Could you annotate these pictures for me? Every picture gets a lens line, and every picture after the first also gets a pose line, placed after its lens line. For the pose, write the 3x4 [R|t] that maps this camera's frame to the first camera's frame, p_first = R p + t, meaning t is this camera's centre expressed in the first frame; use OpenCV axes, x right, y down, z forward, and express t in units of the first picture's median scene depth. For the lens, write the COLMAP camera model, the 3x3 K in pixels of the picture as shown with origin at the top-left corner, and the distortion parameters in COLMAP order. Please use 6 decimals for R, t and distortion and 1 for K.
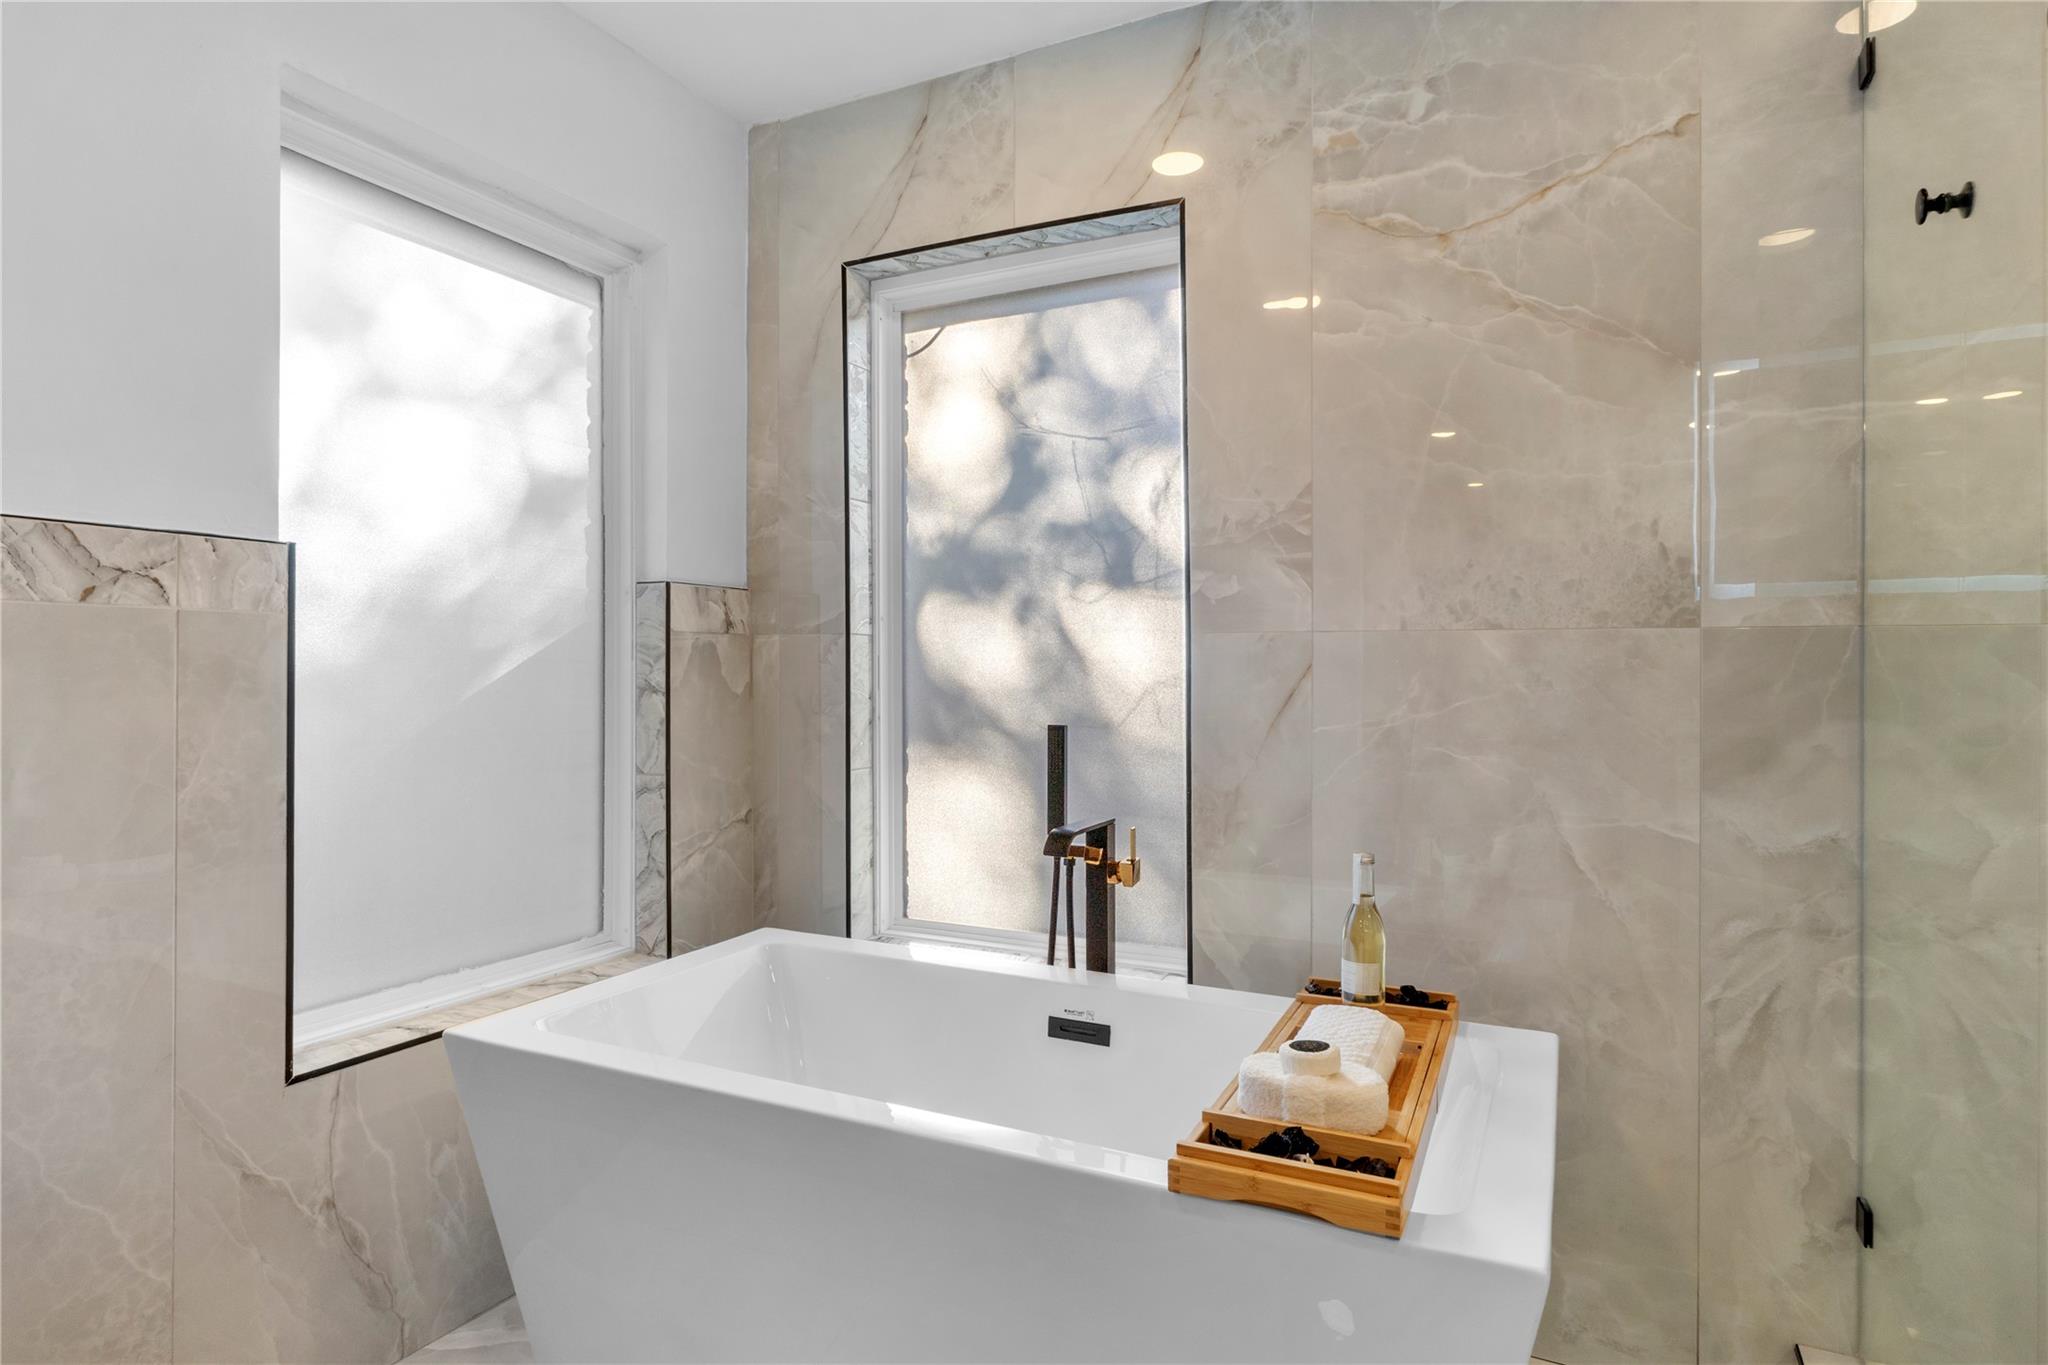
lens RADIAL K [[1120.8, 0, 1018.8], [0, 1120.8, 676.9], [0, 0, 1]] dist [-0.007213, 0.002226]
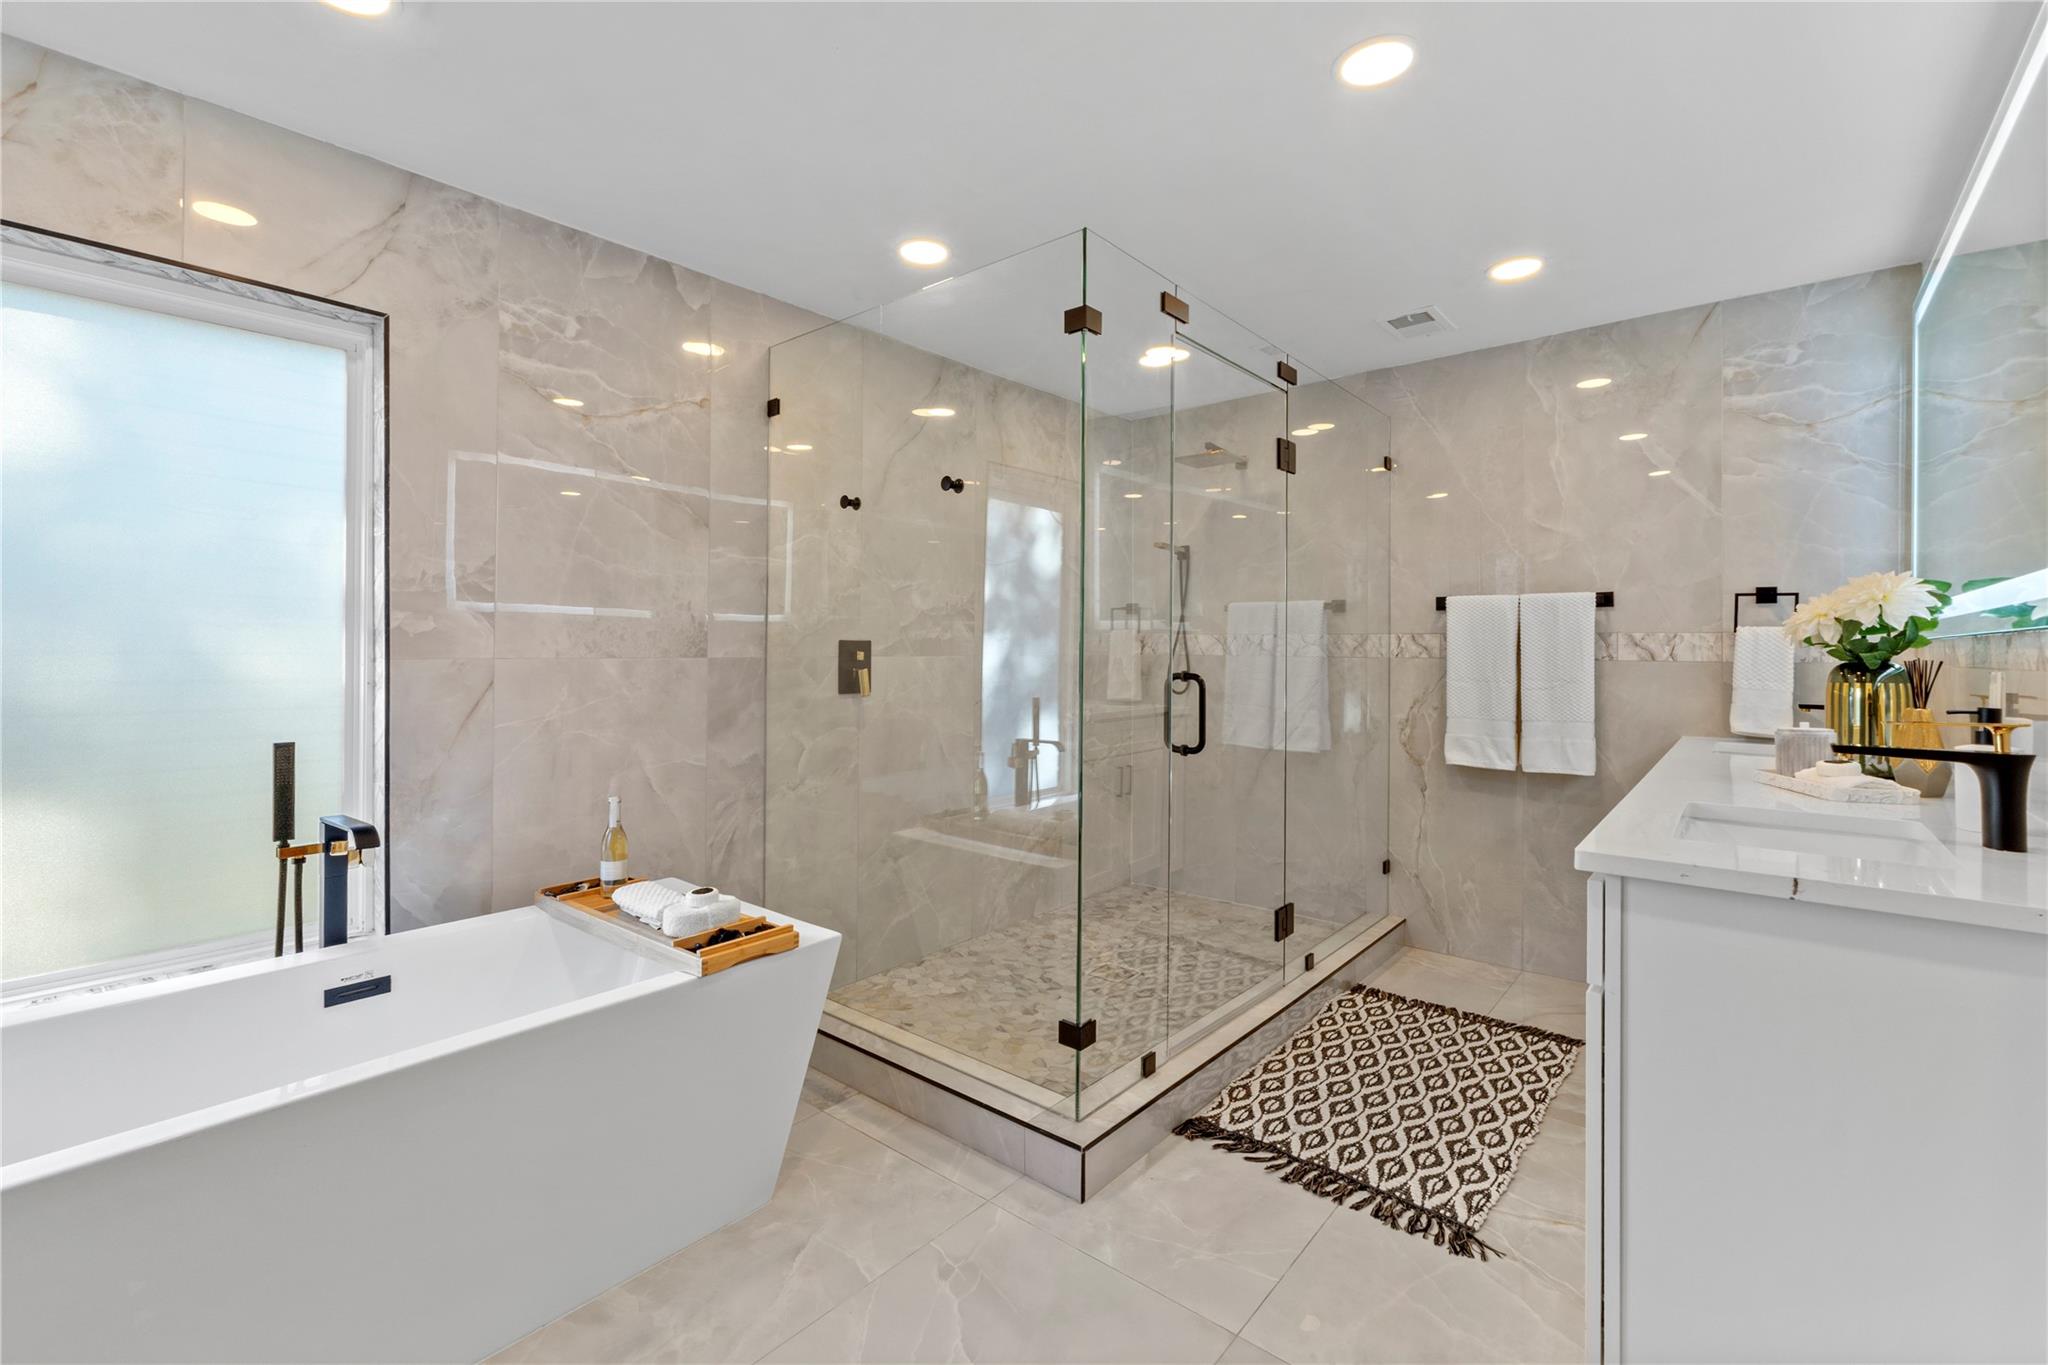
lens RADIAL K [[880.4, 0, 1024.3], [0, 880.4, 664.2], [0, 0, 1]] dist [-0.009483, 0.000632]
pose [[0.234256, -0.021159, 0.971945, -0.719841], [0.000854, 0.999767, 0.021559, -0.060717], [-0.972175, -0.004220, 0.234219, 0.078648]]
